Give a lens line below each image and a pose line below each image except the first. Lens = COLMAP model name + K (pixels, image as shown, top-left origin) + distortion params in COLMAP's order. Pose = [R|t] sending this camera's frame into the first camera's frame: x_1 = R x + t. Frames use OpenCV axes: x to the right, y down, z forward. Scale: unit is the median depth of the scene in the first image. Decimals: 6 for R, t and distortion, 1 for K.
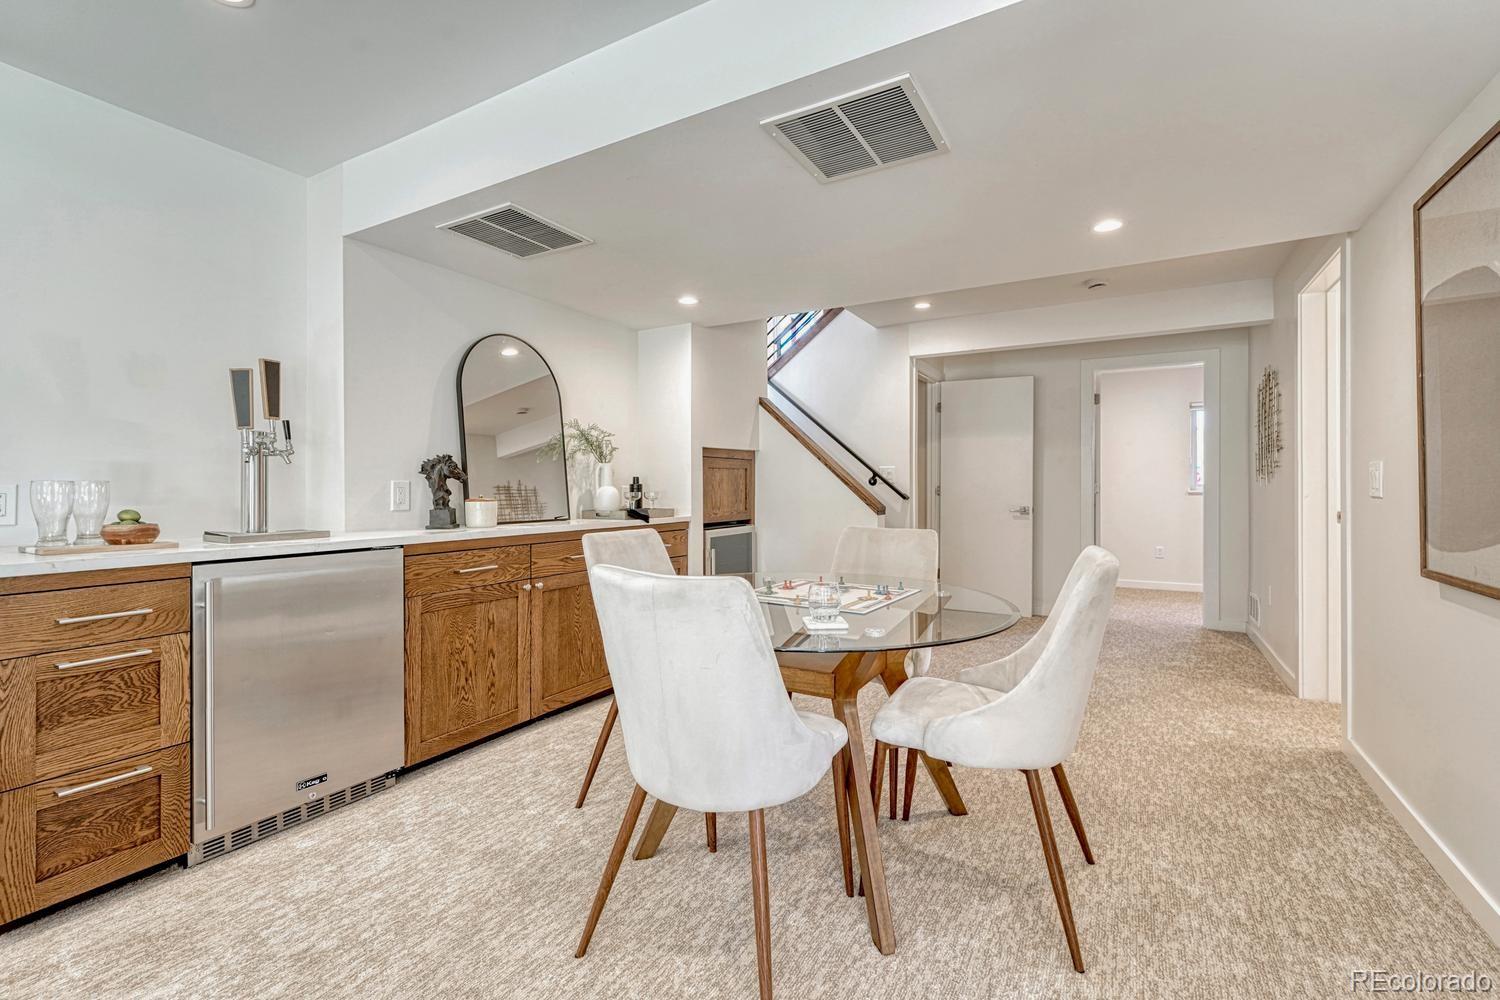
lens RADIAL K [[655.7, 0, 746.6], [0, 655.7, 486.9], [0, 0, 1]] dist [0.001499, 0.000084]
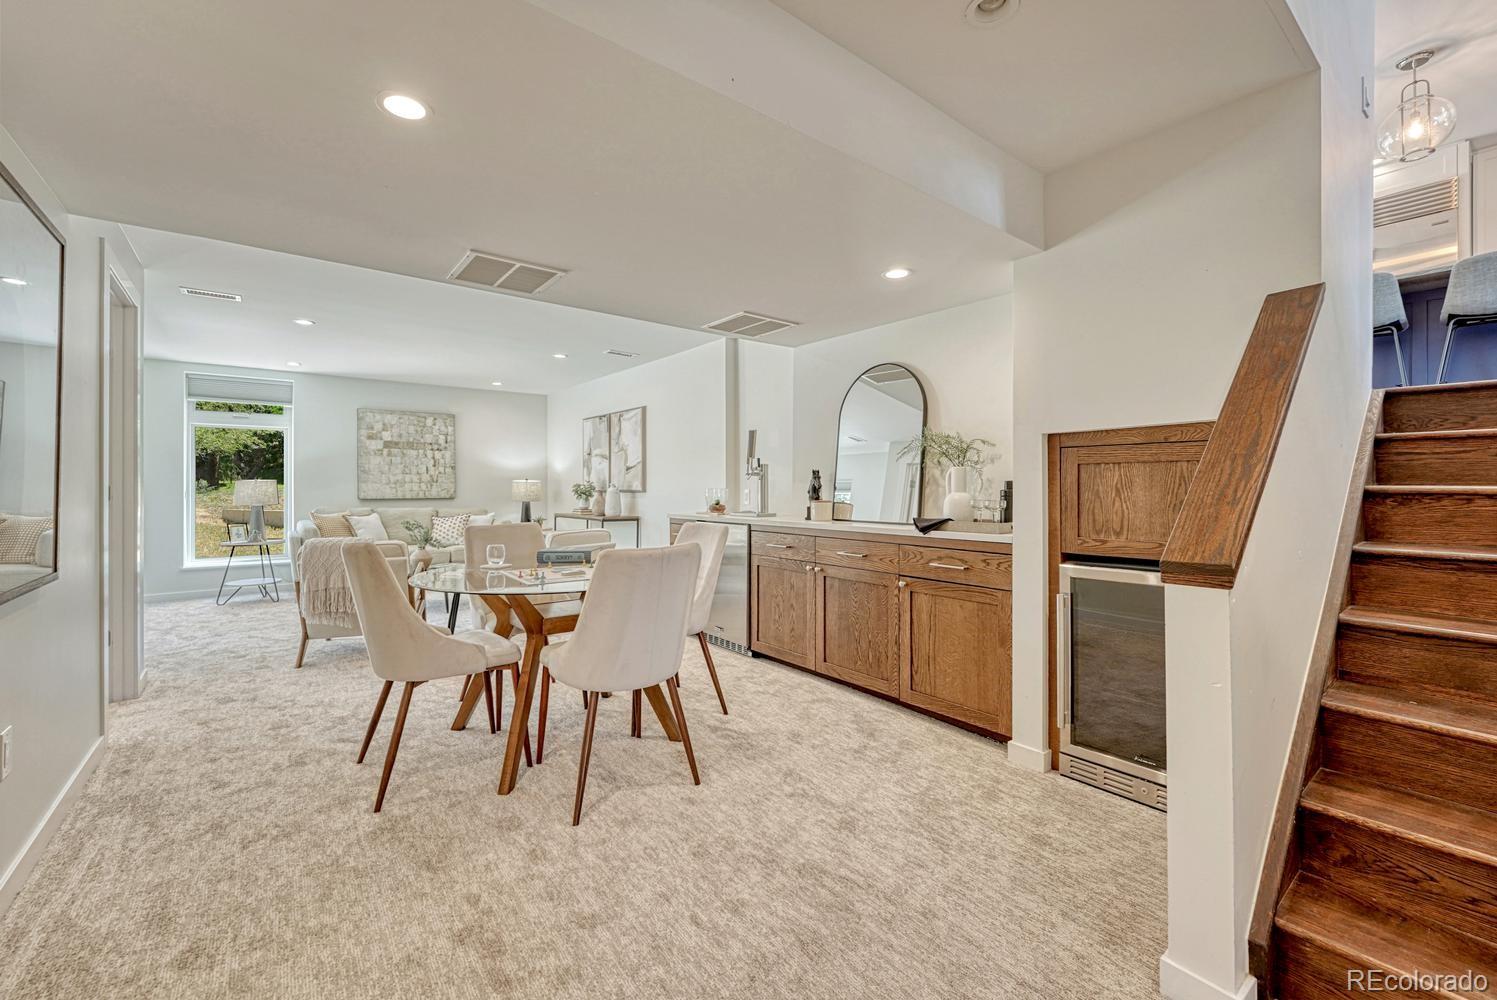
lens RADIAL K [[617.5, 0, 748.3], [0, 617.5, 488.9], [0, 0, 1]] dist [0.000448, 0.000043]
pose [[-0.363195, 0.000860, -0.931713, 0.657146], [-0.004758, 0.999985, 0.002778, -0.006622], [0.931701, 0.005442, -0.363186, 1.013410]]
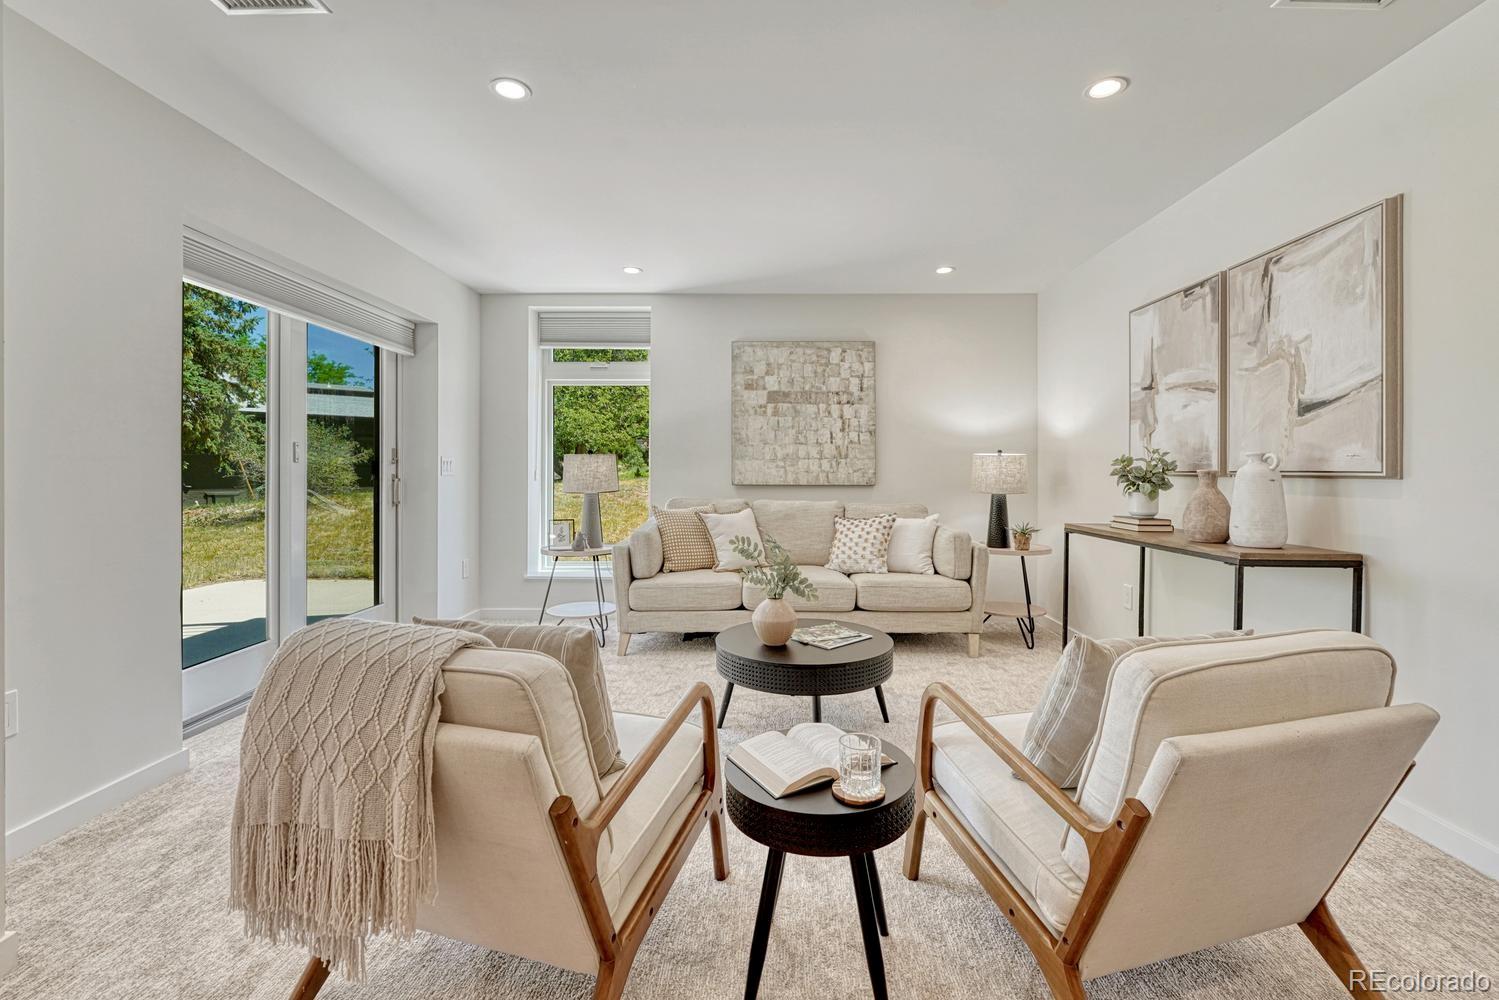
lens RADIAL K [[653.9, 0, 752.9], [0, 653.9, 469.3], [0, 0, 1]] dist [-0.000400, -0.000116]
pose [[-0.873463, -0.005471, -0.486859, -0.053422], [-0.006559, 0.999978, 0.000532, 0.003941], [0.486846, 0.003658, -0.873480, 0.371827]]
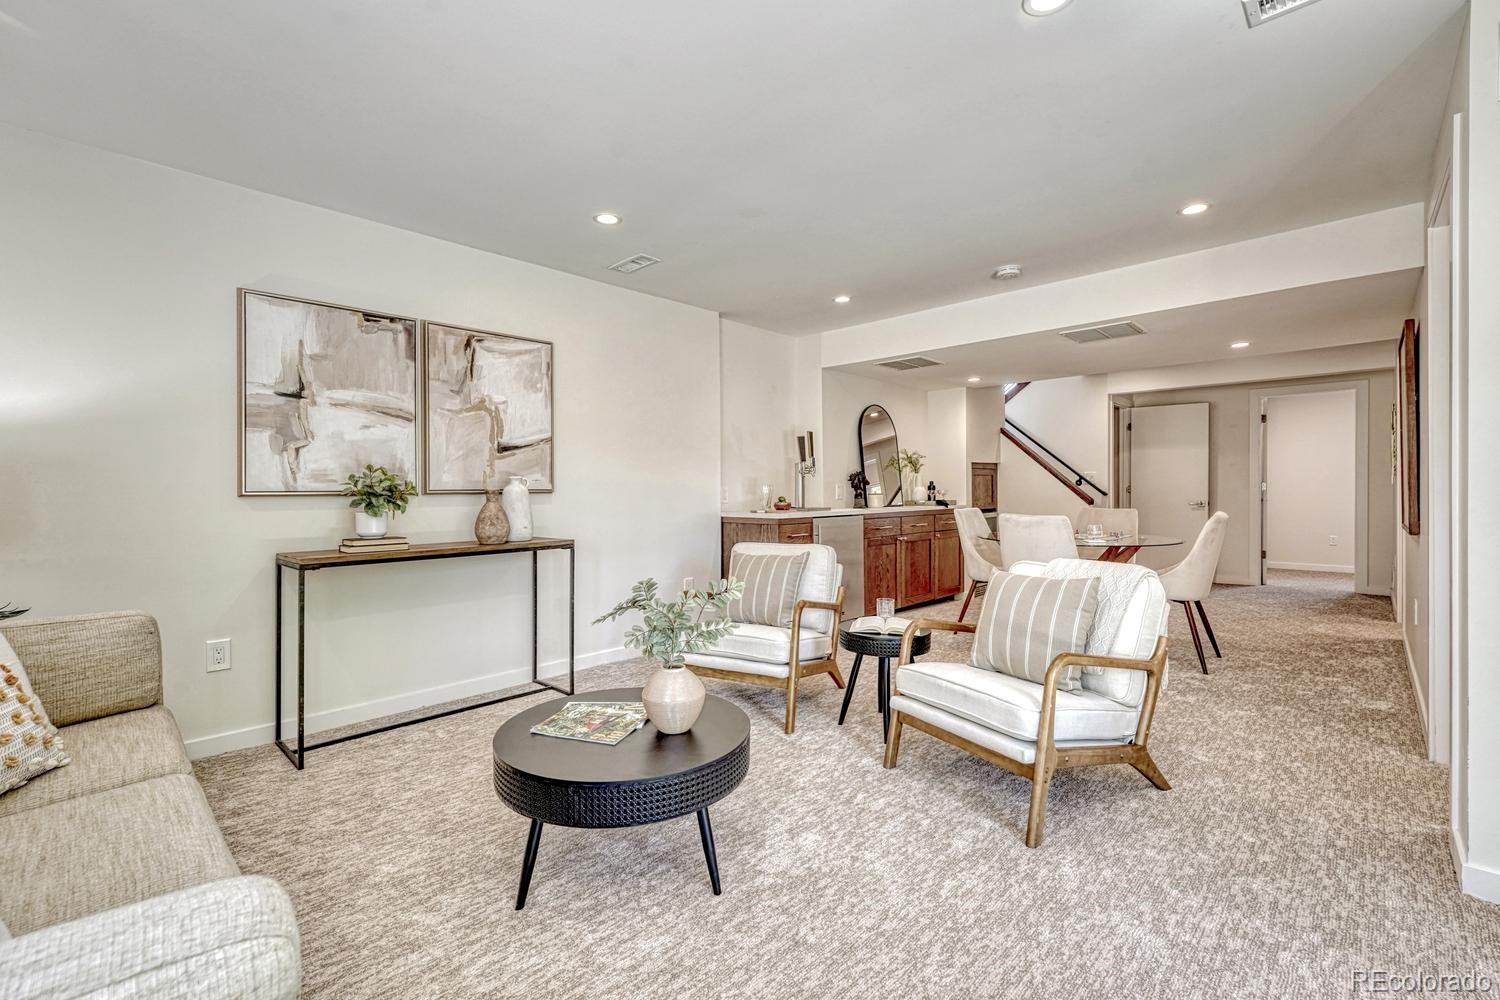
lens RADIAL K [[641.6, 0, 752.4], [0, 641.6, 488.1], [0, 0, 1]] dist [-0.002116, -0.000434]
pose [[0.972820, -0.007192, -0.231450, -0.243588], [0.006291, 0.999969, -0.004631, 0.007144], [0.231476, 0.003049, 0.972836, -0.715386]]
